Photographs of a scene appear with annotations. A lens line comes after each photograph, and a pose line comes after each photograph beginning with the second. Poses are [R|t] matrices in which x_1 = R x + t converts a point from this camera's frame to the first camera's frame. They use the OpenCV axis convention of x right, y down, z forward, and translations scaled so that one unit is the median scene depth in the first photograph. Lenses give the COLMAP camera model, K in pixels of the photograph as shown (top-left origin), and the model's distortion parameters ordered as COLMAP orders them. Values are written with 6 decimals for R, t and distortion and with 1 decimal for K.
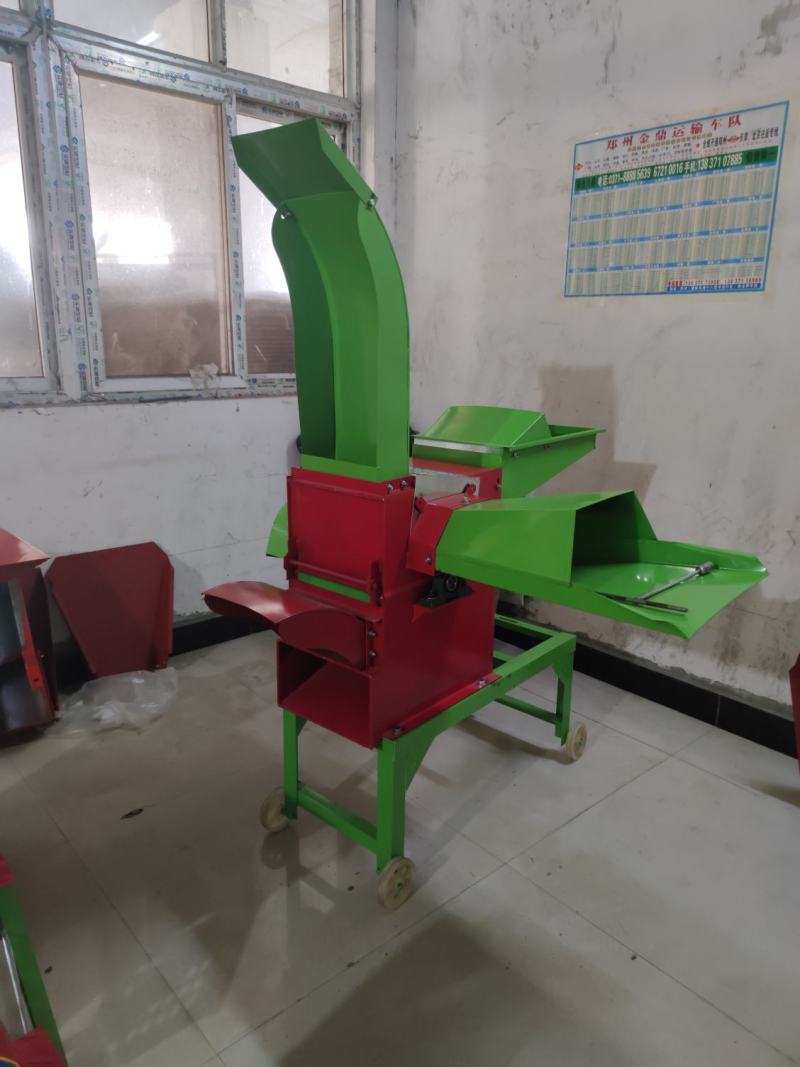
lens RADIAL K [[767.2, 0, 392.9], [0, 767.2, 525.0], [0, 0, 1]] dist [0.052061, -0.040406]
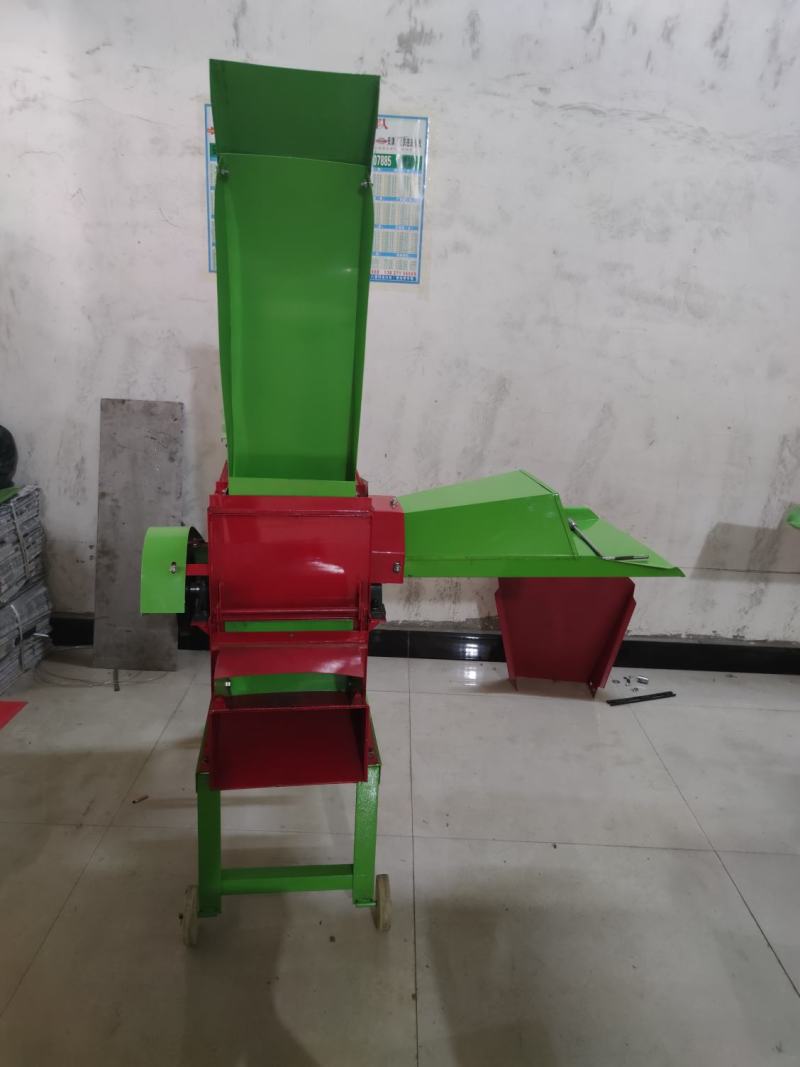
lens RADIAL K [[767.2, 0, 399.2], [0, 767.2, 541.2], [0, 0, 1]] dist [0.052061, -0.040406]
pose [[0.653726, -0.199397, 0.729988, -0.437090], [0.146291, 0.979763, 0.136615, -0.080514], [-0.742456, 0.017482, 0.669667, 0.238888]]
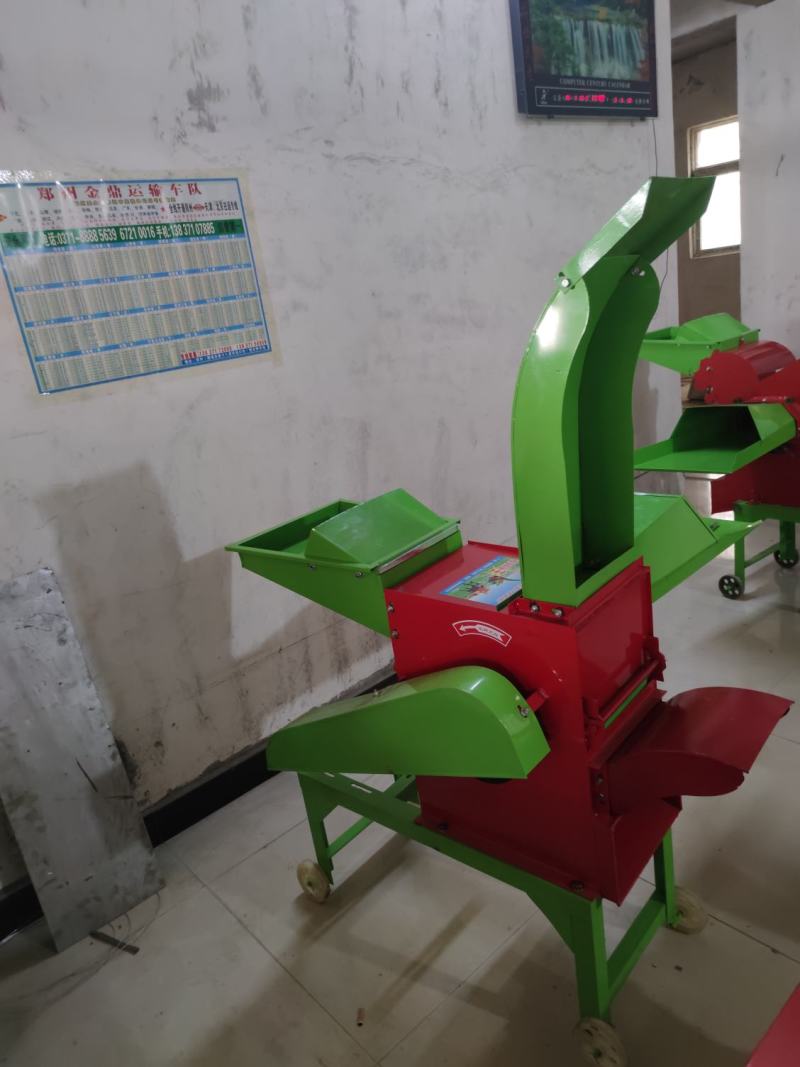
lens RADIAL K [[767.2, 0, 404.1], [0, 767.2, 536.0], [0, 0, 1]] dist [0.052061, -0.040406]
pose [[-0.021939, -0.319579, 0.947306, -0.591827], [0.382443, 0.872782, 0.303295, -0.312340], [-0.923718, 0.368945, 0.103072, 0.766170]]
